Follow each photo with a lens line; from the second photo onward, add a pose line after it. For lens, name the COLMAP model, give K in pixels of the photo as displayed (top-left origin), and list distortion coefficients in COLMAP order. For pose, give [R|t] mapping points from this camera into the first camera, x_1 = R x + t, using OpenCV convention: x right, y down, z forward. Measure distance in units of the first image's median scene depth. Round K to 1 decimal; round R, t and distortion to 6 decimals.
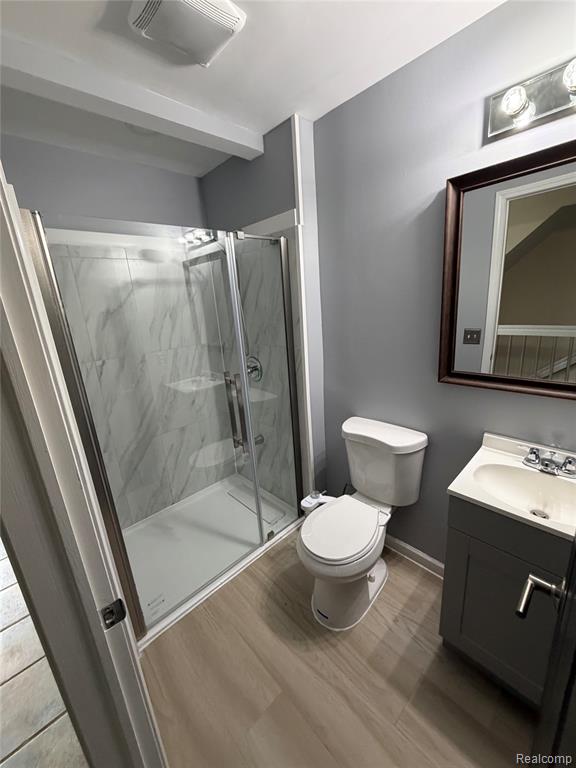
lens RADIAL K [[304.7, 0, 290.5], [0, 304.7, 381.1], [0, 0, 1]] dist [-0.000690, 0.000205]
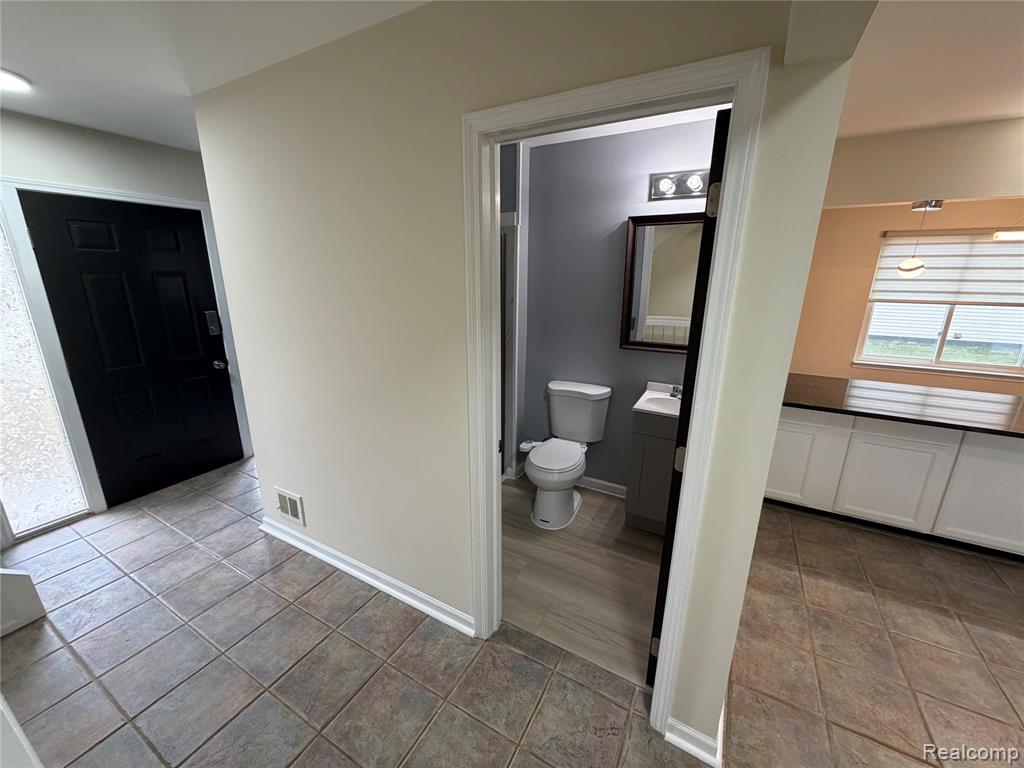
lens RADIAL K [[406.3, 0, 511.7], [0, 406.3, 383.9], [0, 0, 1]] dist [-0.000690, 0.000205]
pose [[0.952760, -0.008693, 0.303601, -0.551563], [0.008195, 0.999962, 0.002913, 0.150339], [-0.303615, -0.000288, 0.952795, -0.639073]]
